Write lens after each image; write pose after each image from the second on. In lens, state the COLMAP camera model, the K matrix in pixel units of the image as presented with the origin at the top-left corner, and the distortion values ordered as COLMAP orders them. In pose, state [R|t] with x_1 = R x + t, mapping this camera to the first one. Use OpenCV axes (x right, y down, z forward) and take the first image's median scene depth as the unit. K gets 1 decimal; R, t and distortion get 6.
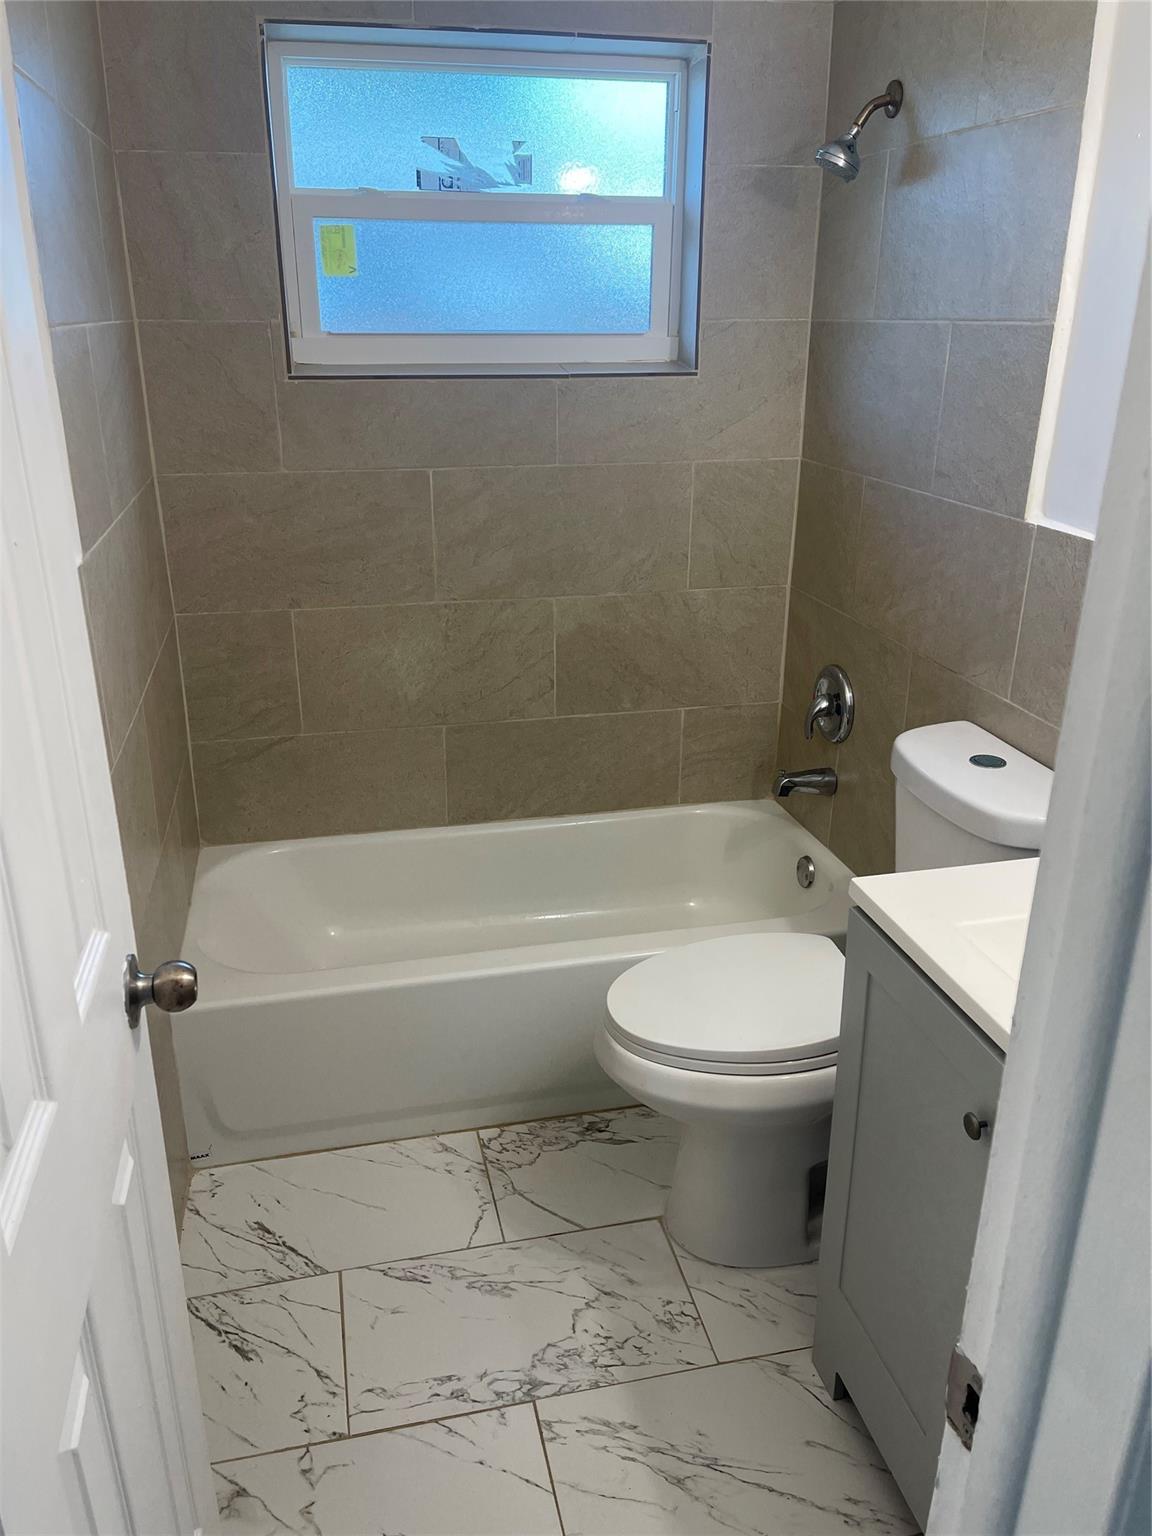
lens RADIAL K [[1163.6, 0, 568.2], [0, 1163.6, 769.1], [0, 0, 1]] dist [0.072160, -0.097019]
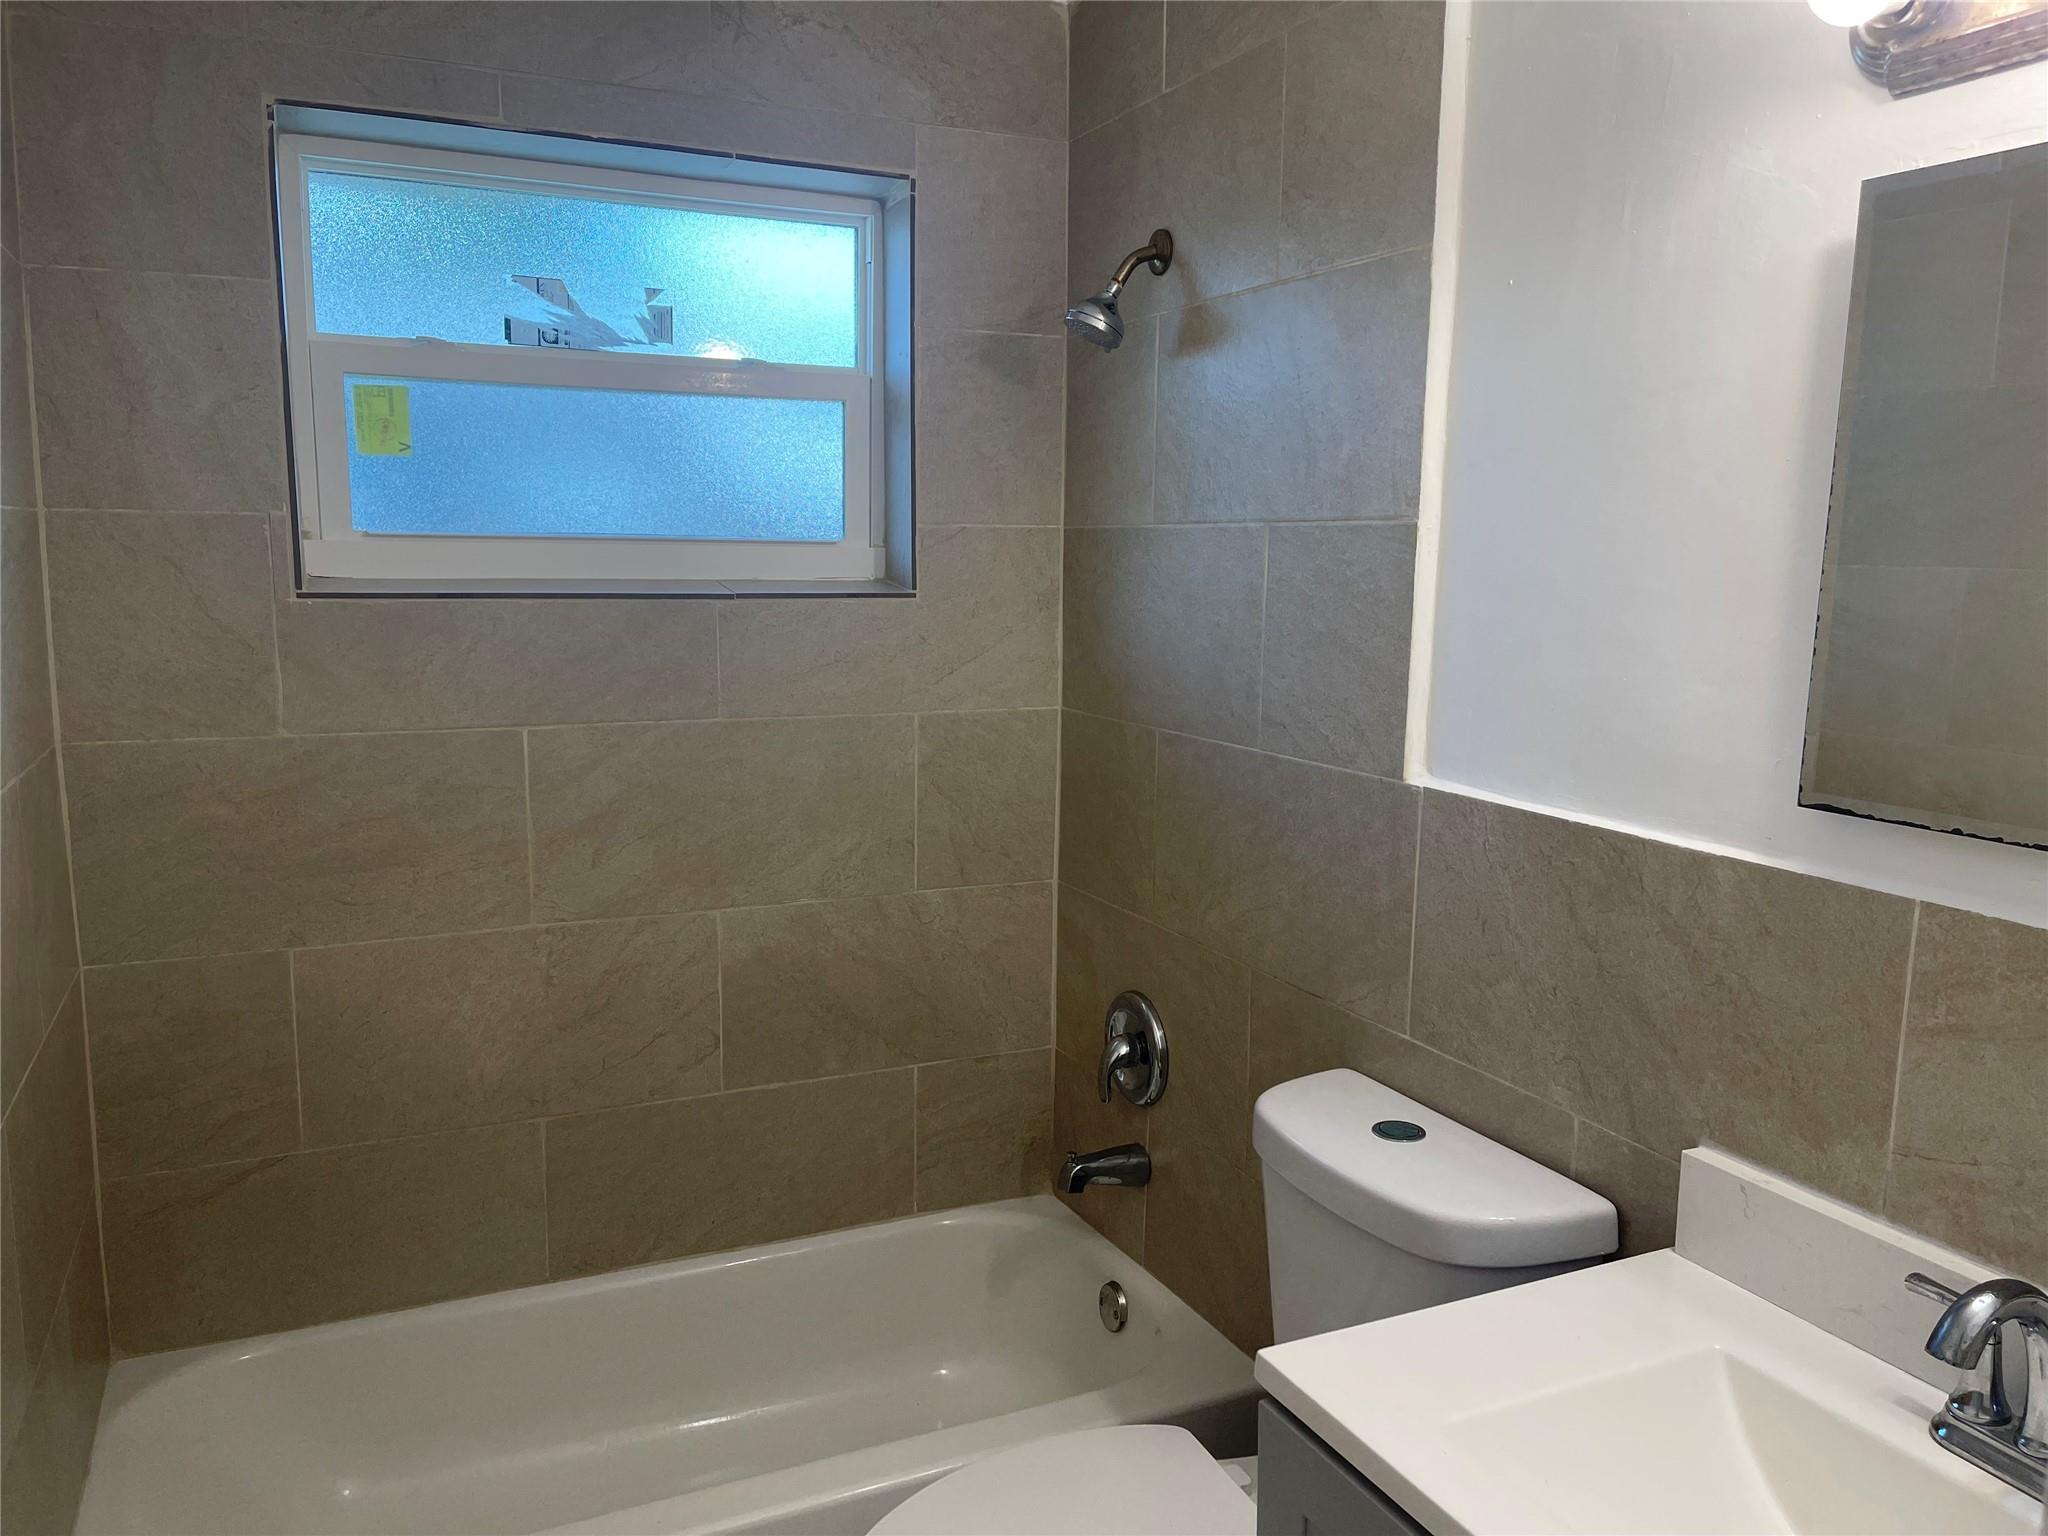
lens RADIAL K [[1551.5, 0, 1028.3], [0, 1551.5, 781.9], [0, 0, 1]] dist [0.072160, -0.097019]
pose [[0.977934, -0.023317, 0.207608, -0.023794], [0.068182, 0.974960, -0.211672, -0.020244], [-0.197474, 0.221157, 0.955036, 0.107424]]
